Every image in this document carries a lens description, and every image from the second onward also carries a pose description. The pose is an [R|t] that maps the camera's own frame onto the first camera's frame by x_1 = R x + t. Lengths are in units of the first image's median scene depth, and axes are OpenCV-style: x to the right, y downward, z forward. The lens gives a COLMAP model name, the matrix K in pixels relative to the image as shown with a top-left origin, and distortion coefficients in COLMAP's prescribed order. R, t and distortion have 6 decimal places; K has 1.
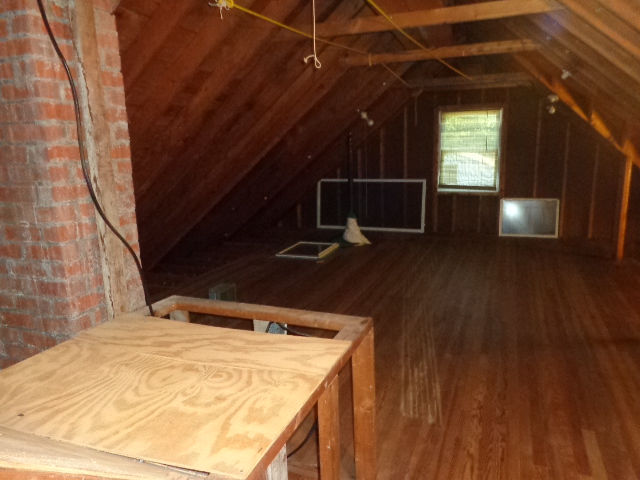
lens RADIAL K [[485.2, 0, 320.0], [0, 485.2, 240.0], [0, 0, 1]] dist [0.007452, -0.001607]
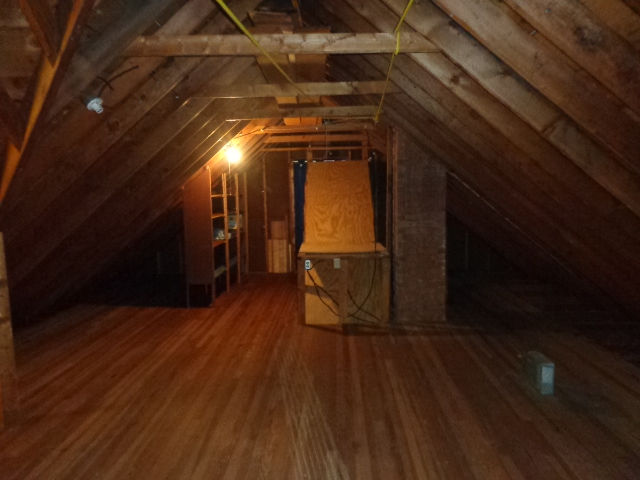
lens RADIAL K [[485.2, 0, 320.0], [0, 485.2, 240.0], [0, 0, 1]] dist [0.007452, -0.001607]
pose [[-0.941683, 0.081271, -0.326541, 0.343919], [-0.020483, 0.954754, 0.296691, -0.286051], [0.335879, 0.286077, -0.897410, 1.371263]]
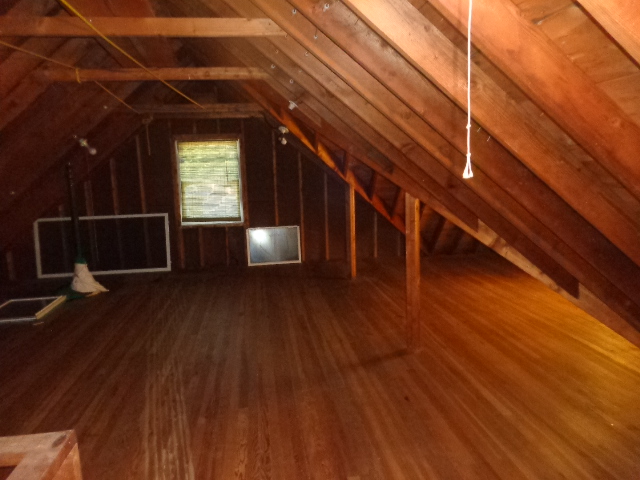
lens RADIAL K [[485.2, 0, 320.0], [0, 485.2, 240.0], [0, 0, 1]] dist [0.007452, -0.001607]
pose [[0.875375, -0.075222, 0.477556, 0.041988], [0.104552, 0.993900, -0.035093, -0.017548], [-0.472003, 0.080649, 0.877900, 0.088010]]
